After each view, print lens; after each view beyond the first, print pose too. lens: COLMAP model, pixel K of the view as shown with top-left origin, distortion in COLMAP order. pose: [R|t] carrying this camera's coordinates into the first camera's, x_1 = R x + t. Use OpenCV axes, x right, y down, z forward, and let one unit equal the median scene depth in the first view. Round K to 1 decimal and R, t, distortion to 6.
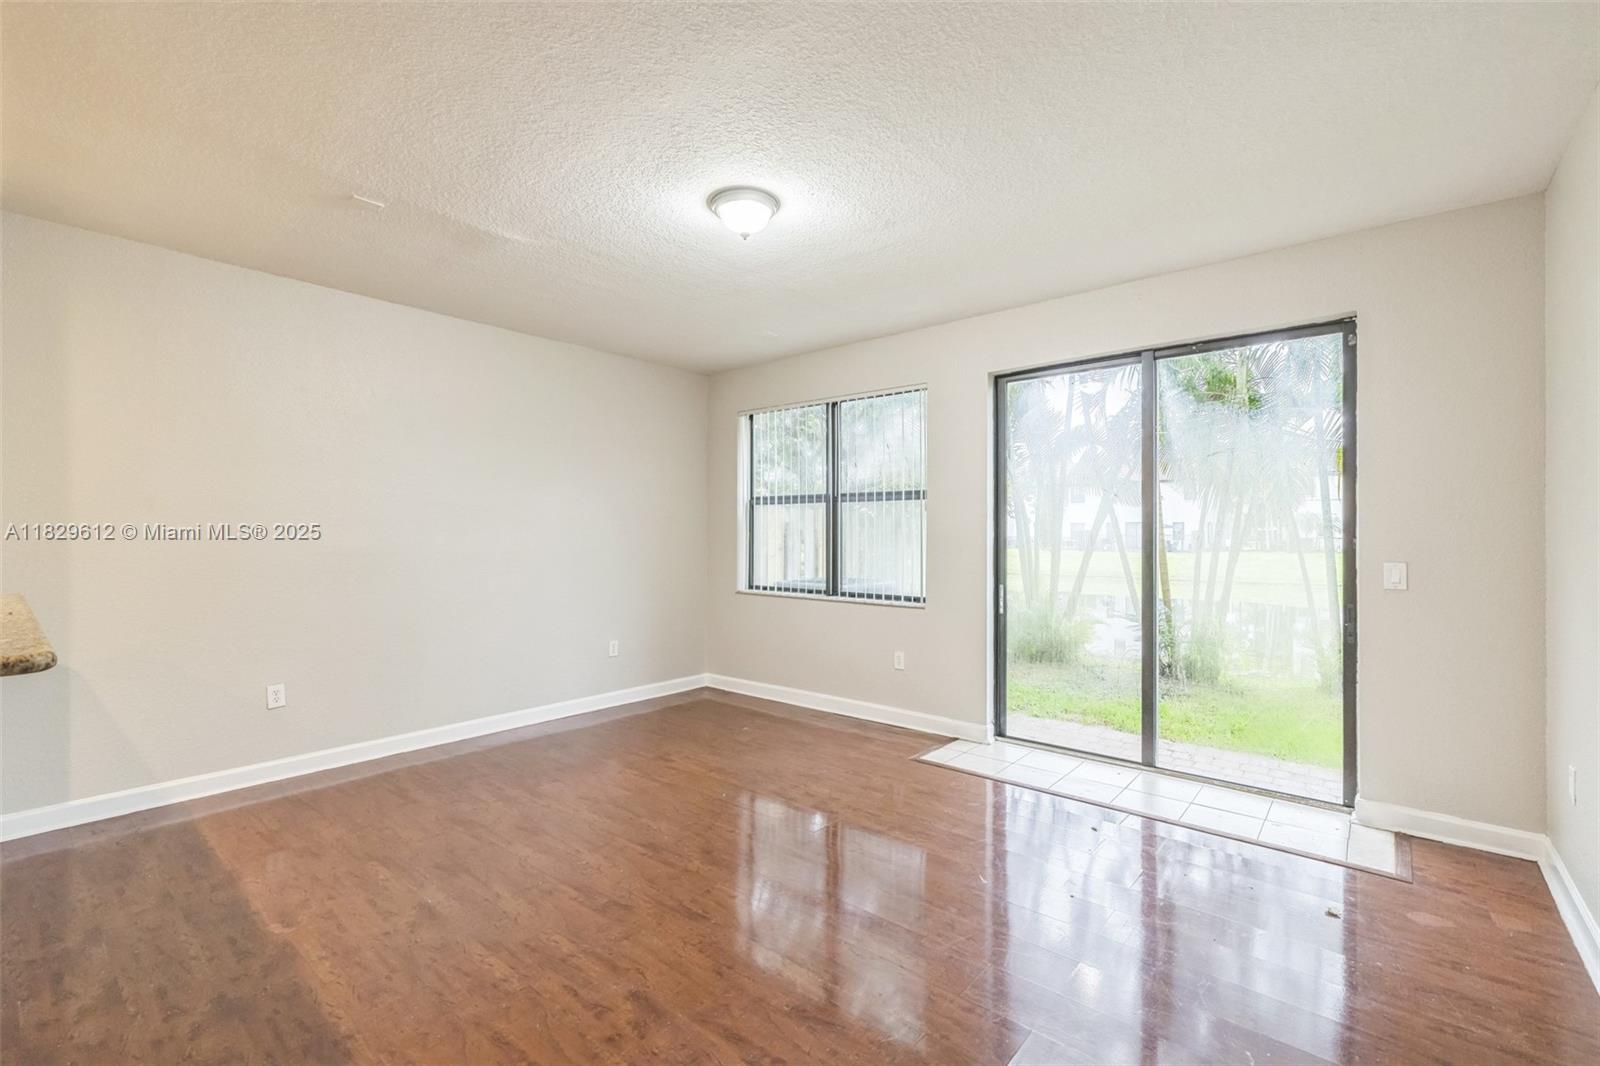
lens RADIAL K [[689.2, 0, 796.1], [0, 689.2, 530.9], [0, 0, 1]] dist [0.006723, -0.000128]
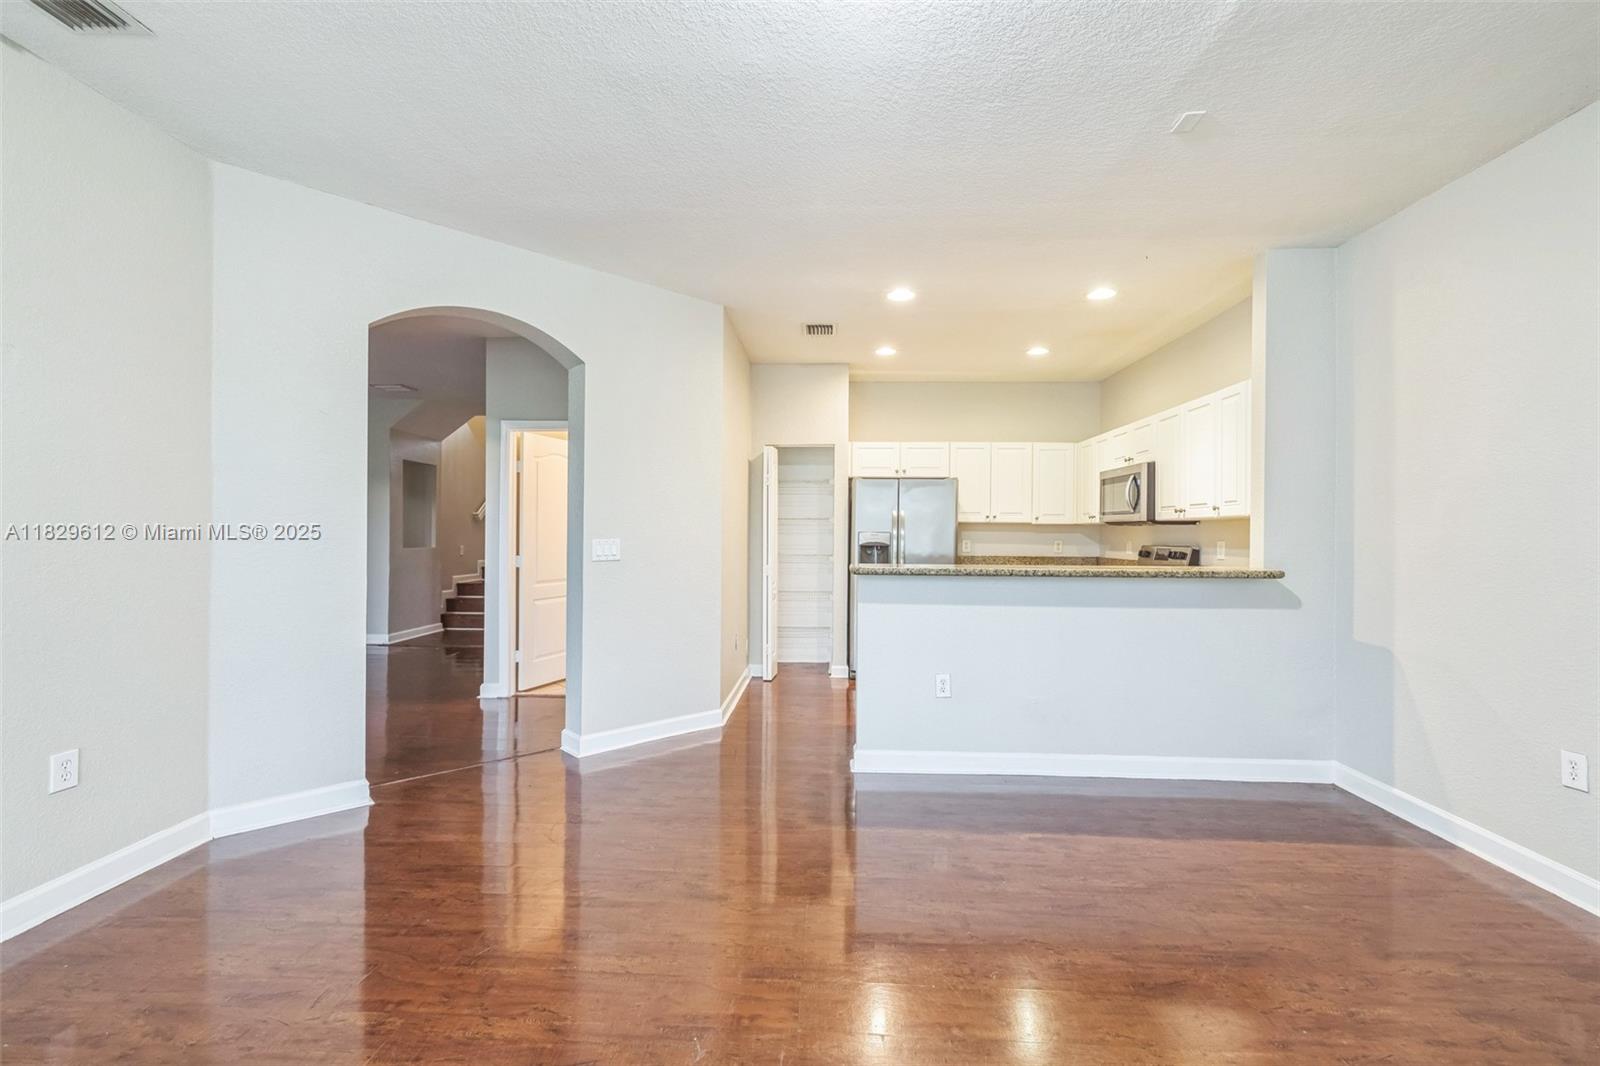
lens RADIAL K [[689.2, 0, 796.1], [0, 689.2, 530.9], [0, 0, 1]] dist [0.006723, -0.000128]
pose [[-0.792864, -0.011711, -0.609286, 0.217313], [-0.007624, 0.999928, -0.009299, 0.032264], [0.609351, -0.002728, -0.792896, 1.120090]]
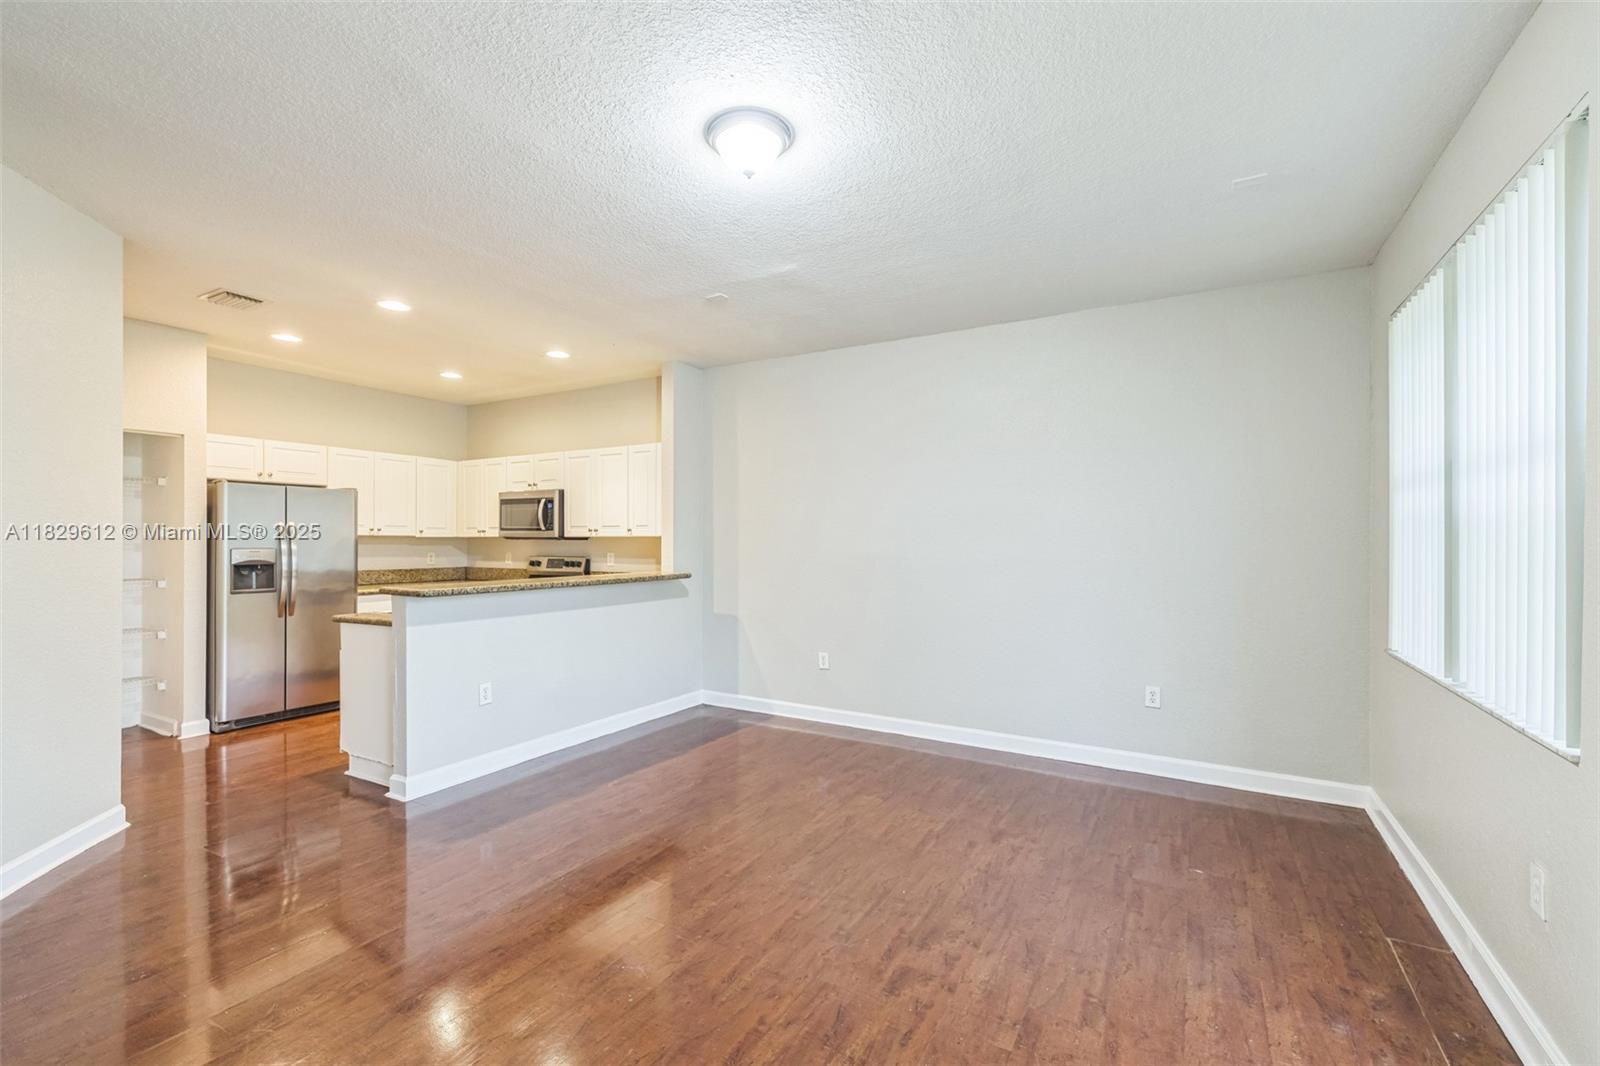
lens RADIAL K [[689.2, 0, 796.1], [0, 689.2, 530.9], [0, 0, 1]] dist [0.006723, -0.000128]
pose [[0.172169, -0.017214, -0.984917, 0.600472], [0.001019, 0.999850, -0.017297, 0.009218], [0.985067, 0.001974, 0.172161, 0.745906]]
